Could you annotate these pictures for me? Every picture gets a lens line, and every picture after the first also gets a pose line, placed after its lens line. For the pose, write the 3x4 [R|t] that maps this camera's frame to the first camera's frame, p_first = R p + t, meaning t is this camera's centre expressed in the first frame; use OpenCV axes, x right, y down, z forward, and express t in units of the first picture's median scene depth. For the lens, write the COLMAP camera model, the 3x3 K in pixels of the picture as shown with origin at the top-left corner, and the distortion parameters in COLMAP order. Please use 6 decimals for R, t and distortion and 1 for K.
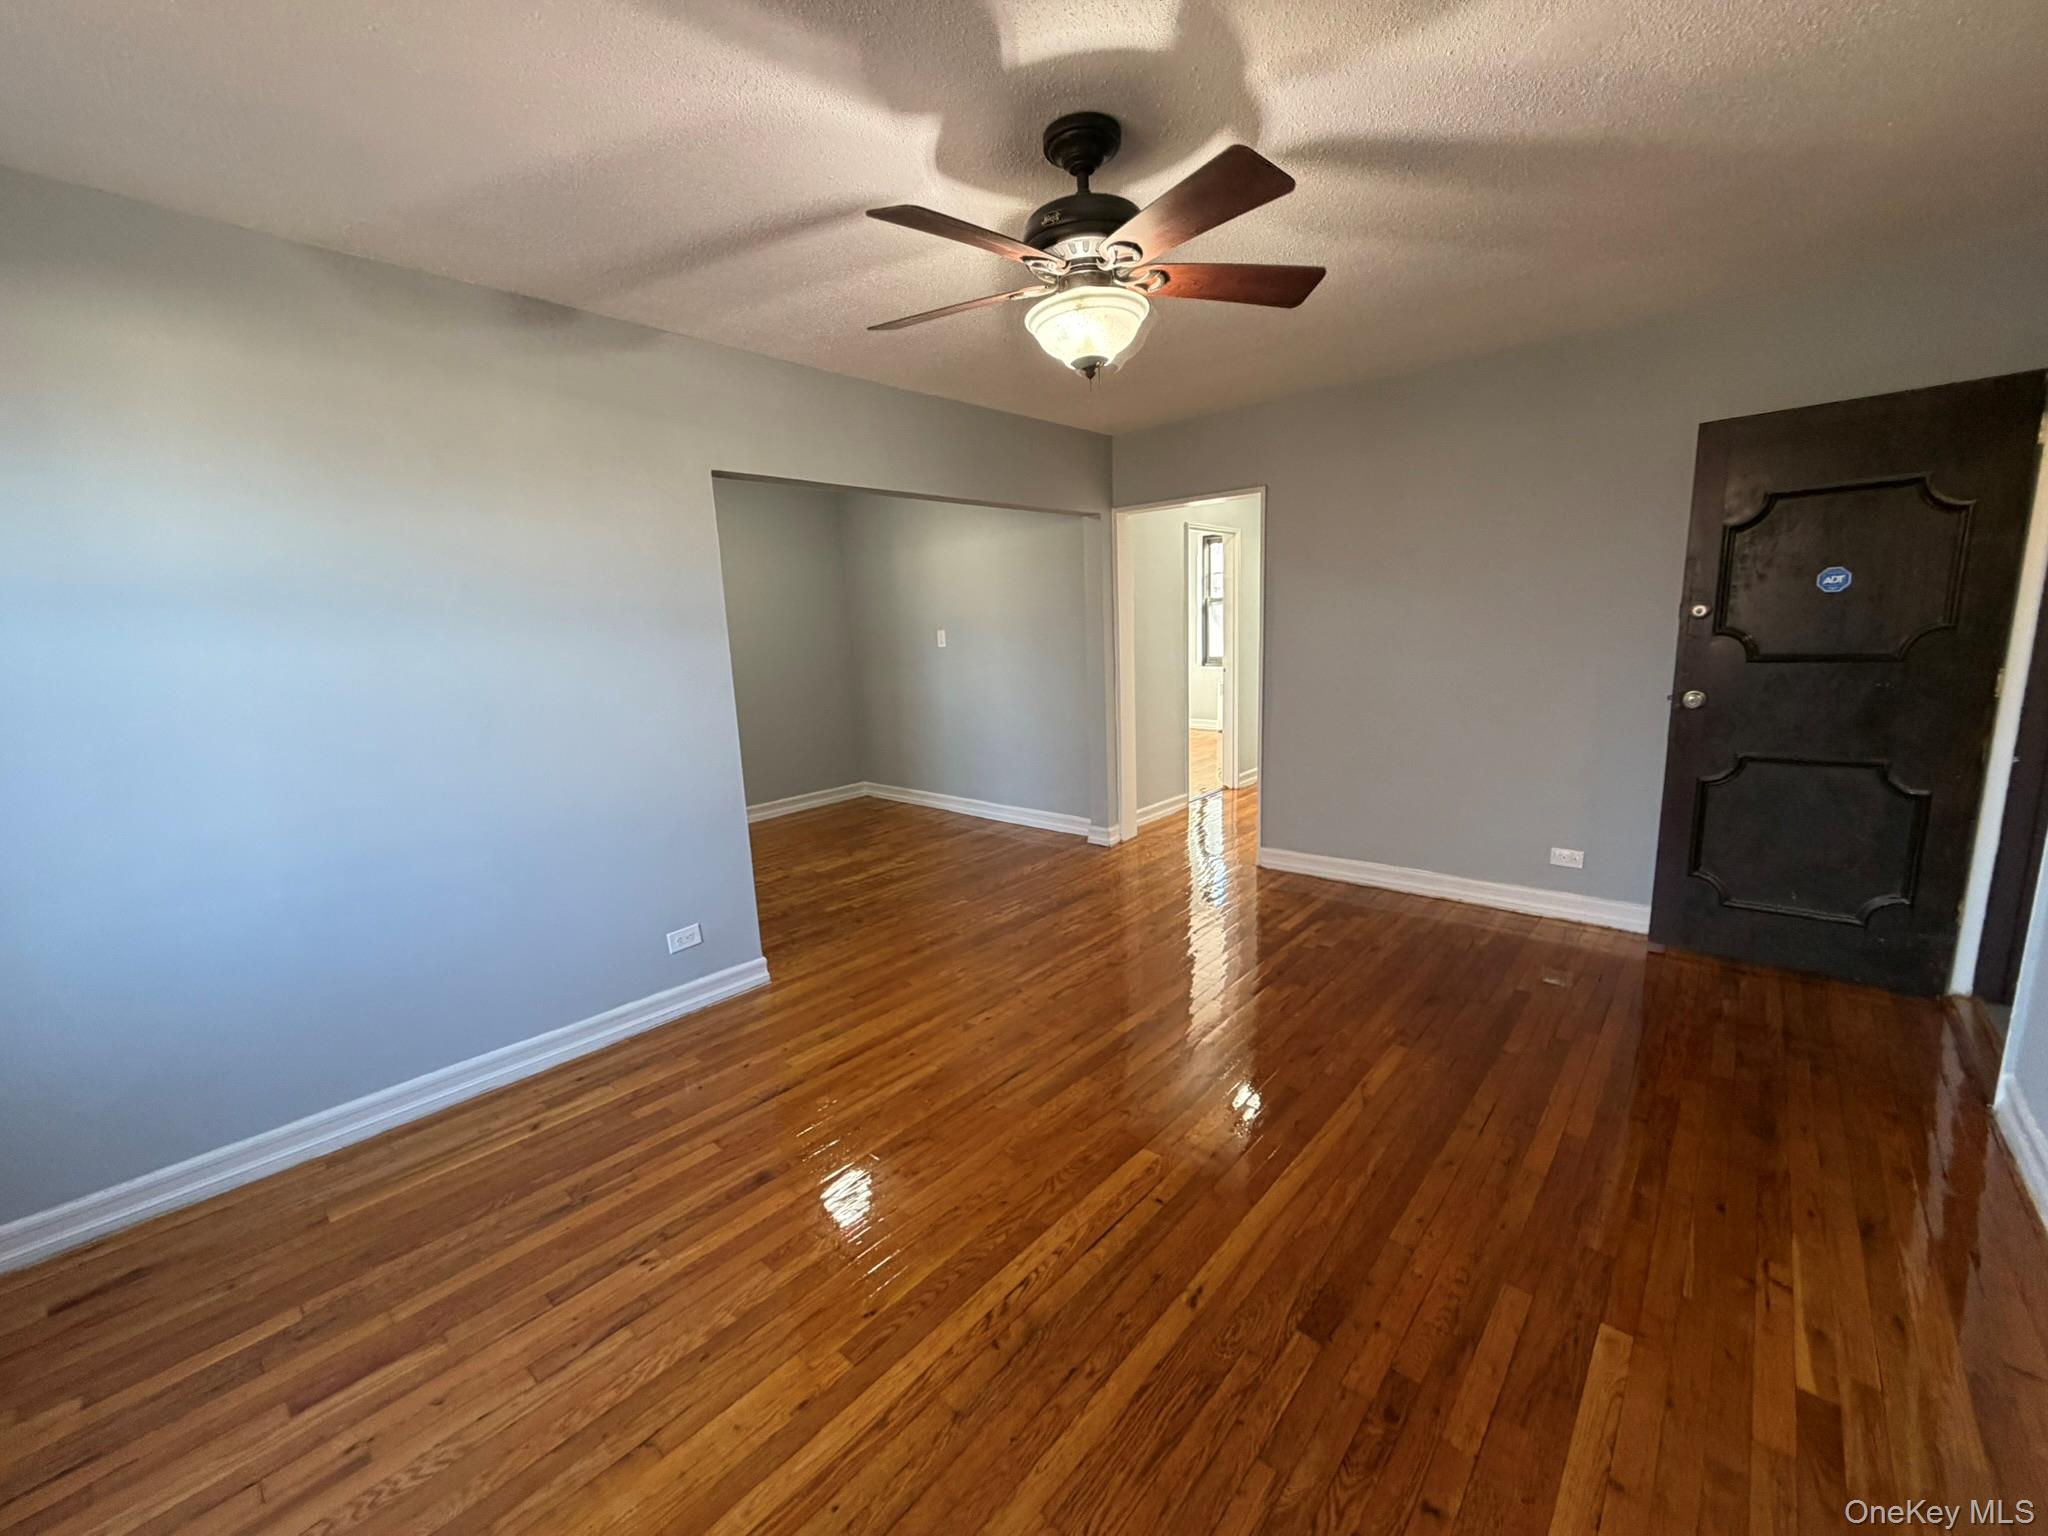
lens RADIAL K [[816.8, 0, 1017.9], [0, 816.8, 770.9], [0, 0, 1]] dist [-0.001949, 0.000566]
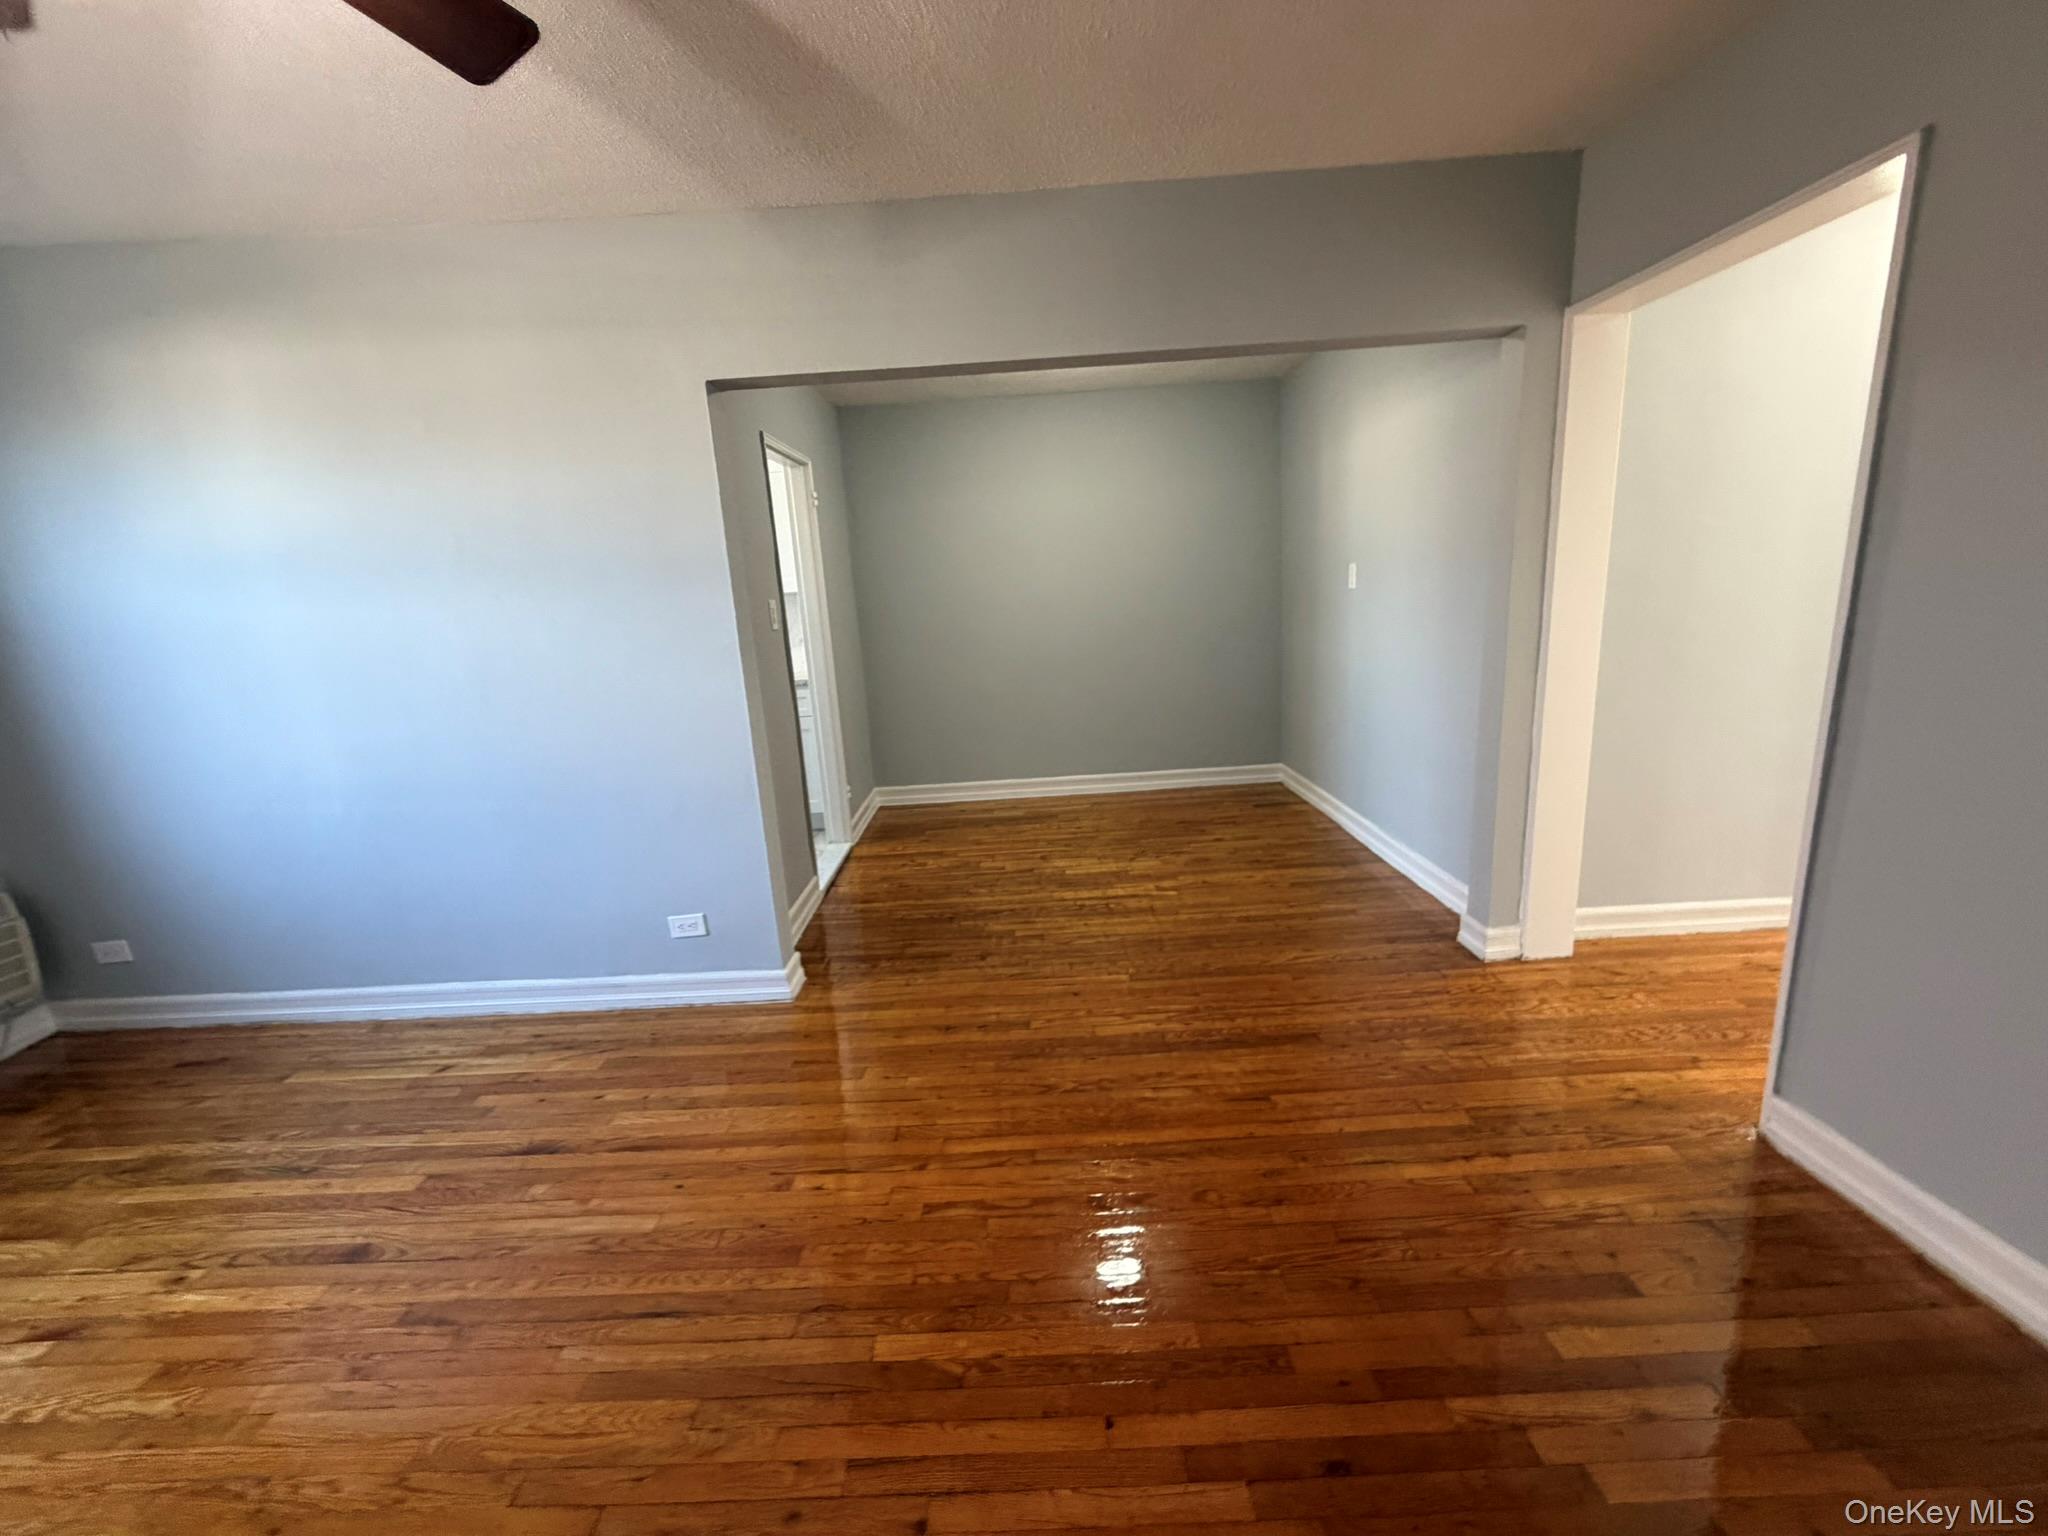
lens RADIAL K [[816.8, 0, 1017.9], [0, 816.8, 770.9], [0, 0, 1]] dist [-0.001949, 0.000566]
pose [[0.663967, 0.163473, -0.729674, 0.571440], [-0.102475, 0.986497, 0.127763, -0.144085], [0.740706, -0.010057, 0.671754, 0.803219]]
